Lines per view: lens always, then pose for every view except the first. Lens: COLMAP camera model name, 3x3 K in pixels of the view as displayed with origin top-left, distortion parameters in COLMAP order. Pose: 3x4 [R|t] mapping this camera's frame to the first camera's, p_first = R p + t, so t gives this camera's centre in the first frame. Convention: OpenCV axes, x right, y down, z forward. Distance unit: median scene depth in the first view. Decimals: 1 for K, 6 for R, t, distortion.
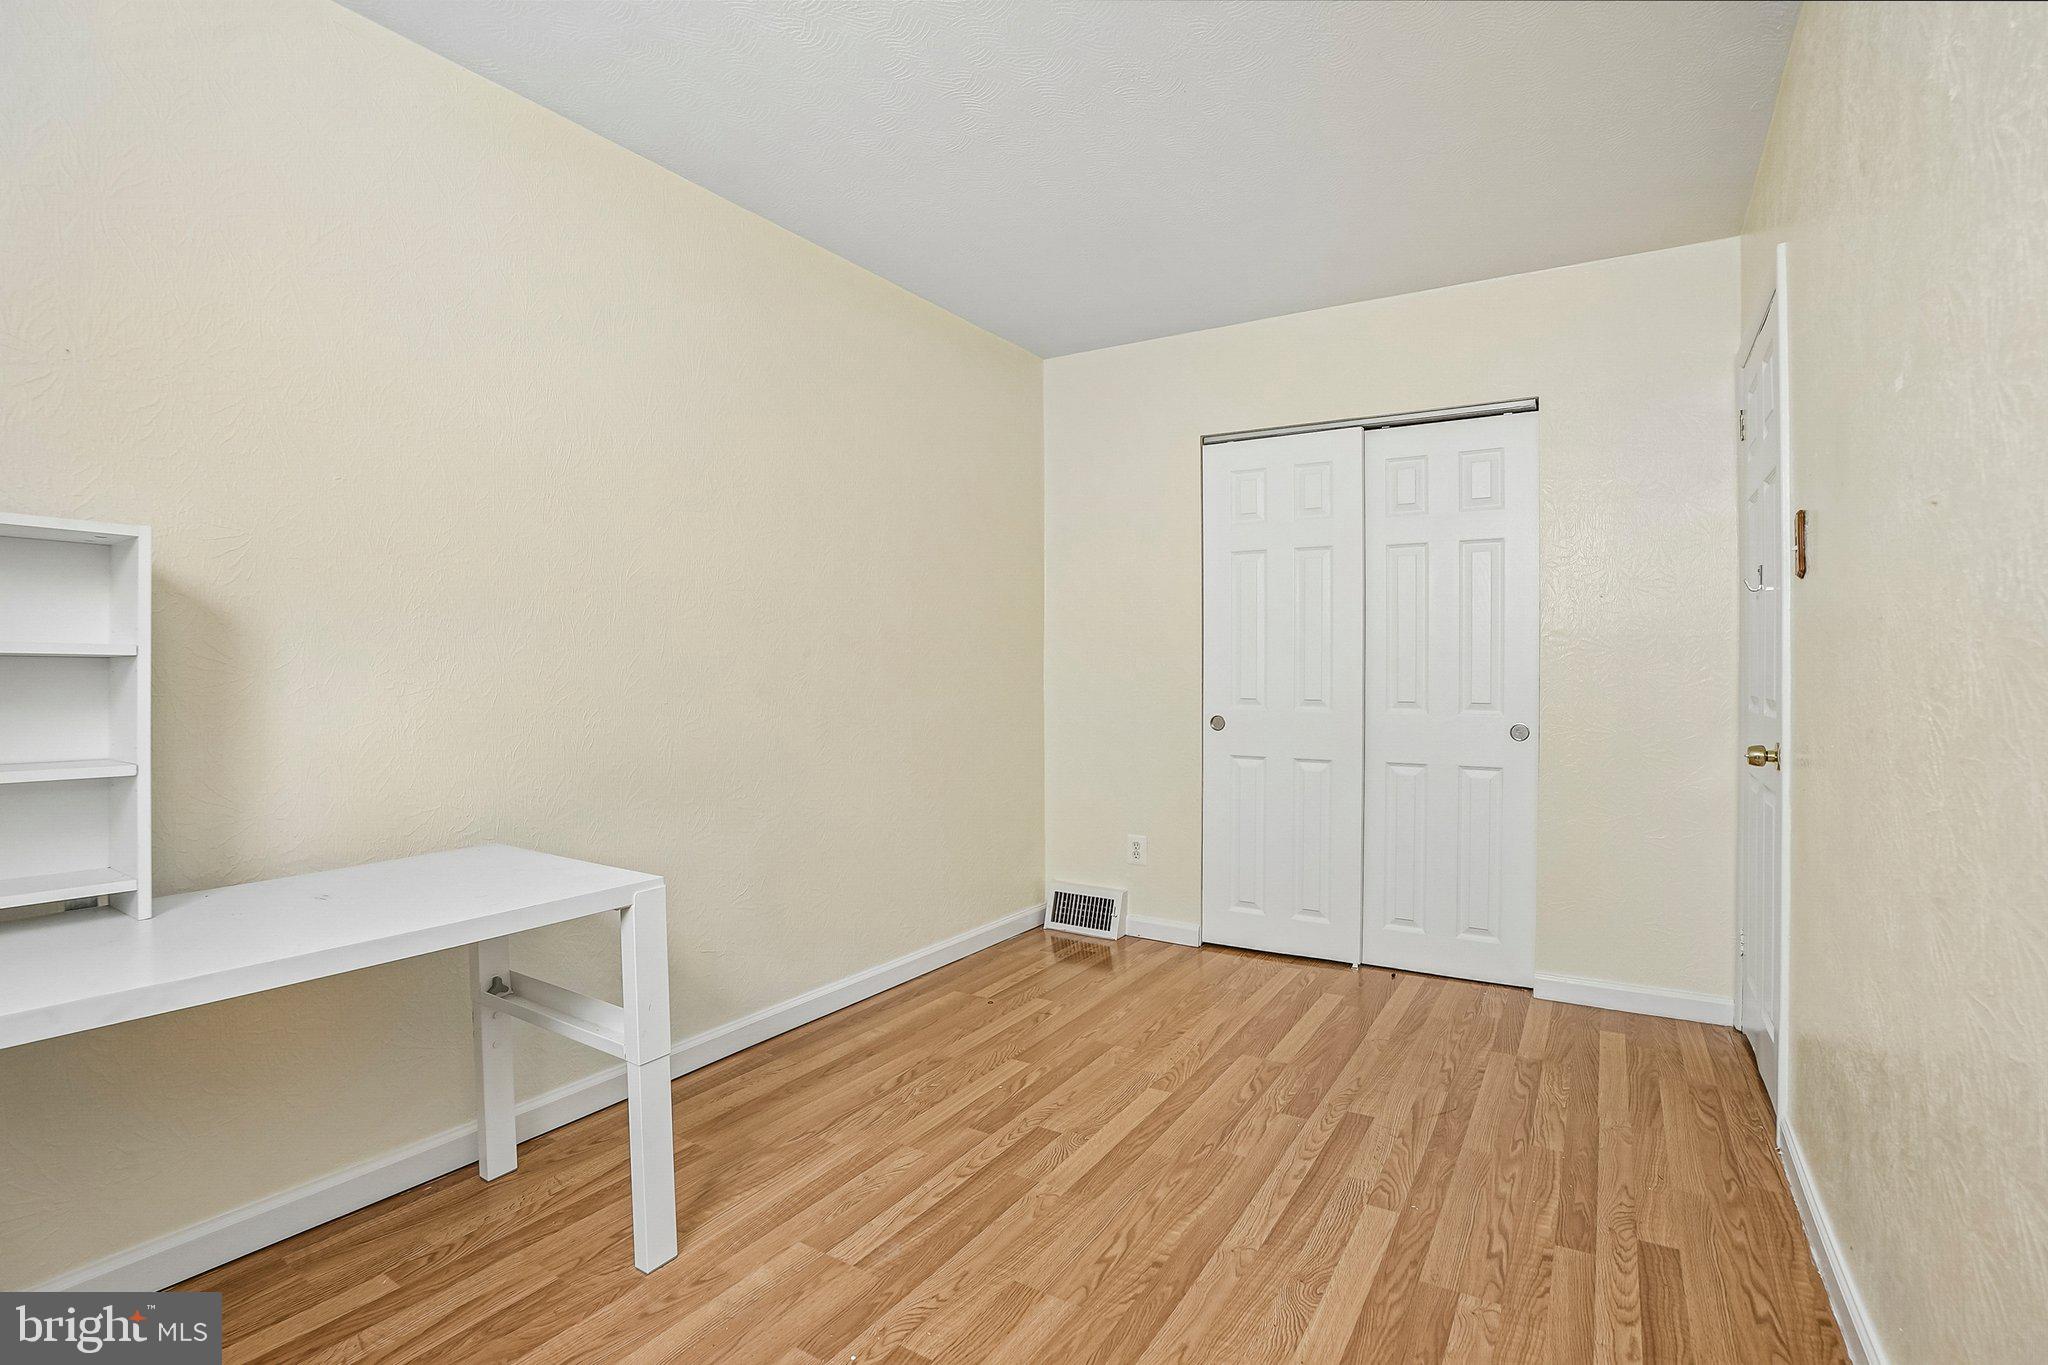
lens RADIAL K [[952.0, 0, 1026.1], [0, 952.0, 684.9], [0, 0, 1]] dist [-0.037510, 0.003861]
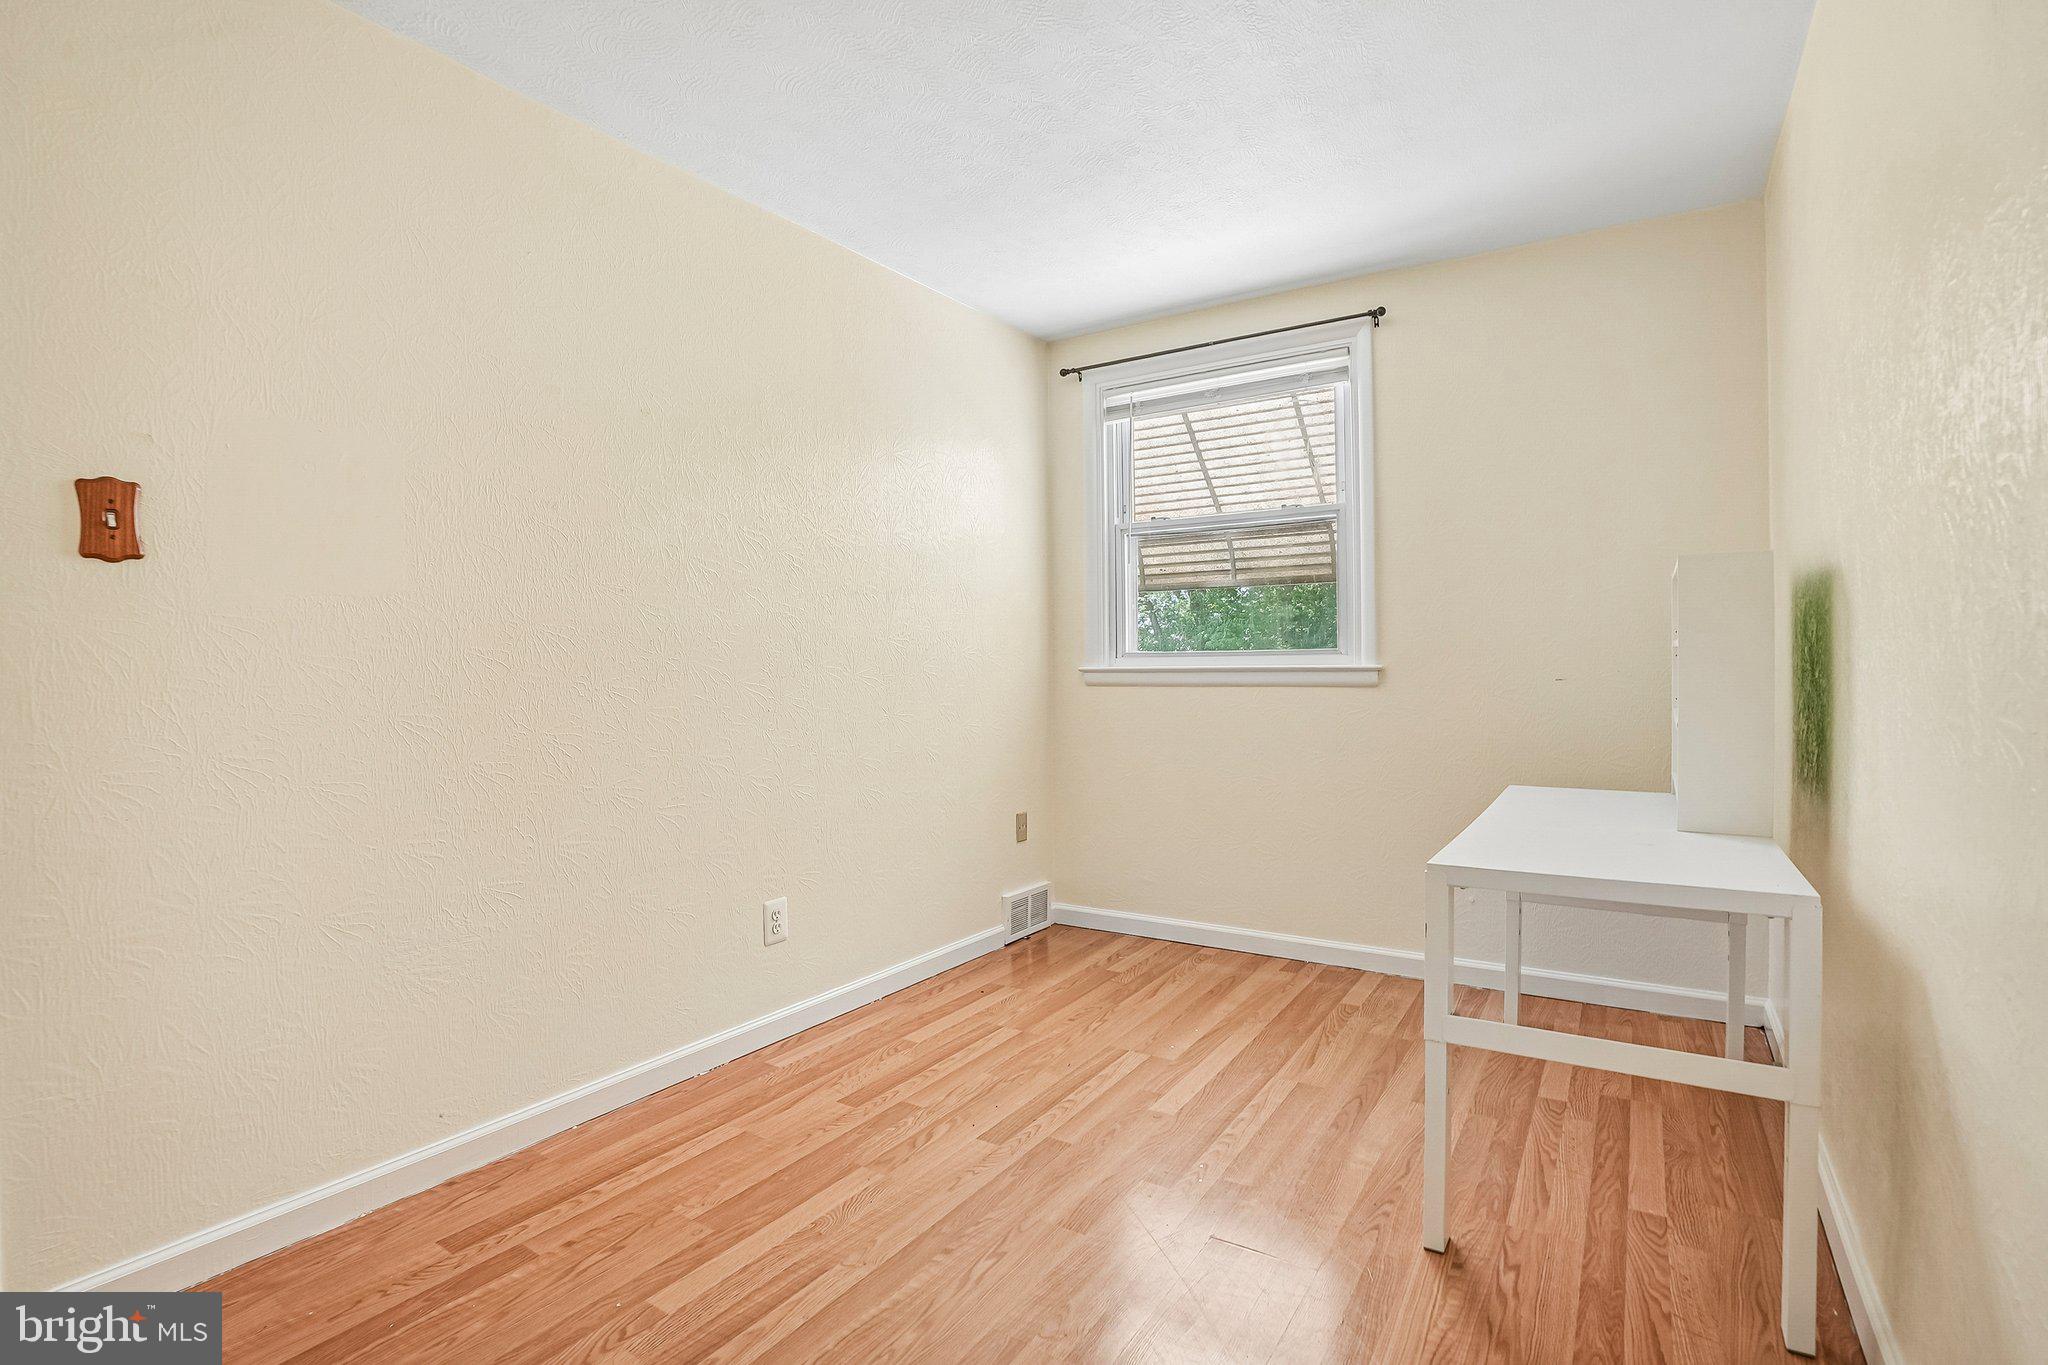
lens RADIAL K [[952.0, 0, 1024.0], [0, 952.0, 679.7], [0, 0, 1]] dist [-0.037510, 0.003861]
pose [[-0.999714, 0.012505, 0.020391, 0.026690], [0.012865, 0.999762, 0.017645, -0.020601], [-0.020166, 0.017903, -0.999636, 1.957002]]
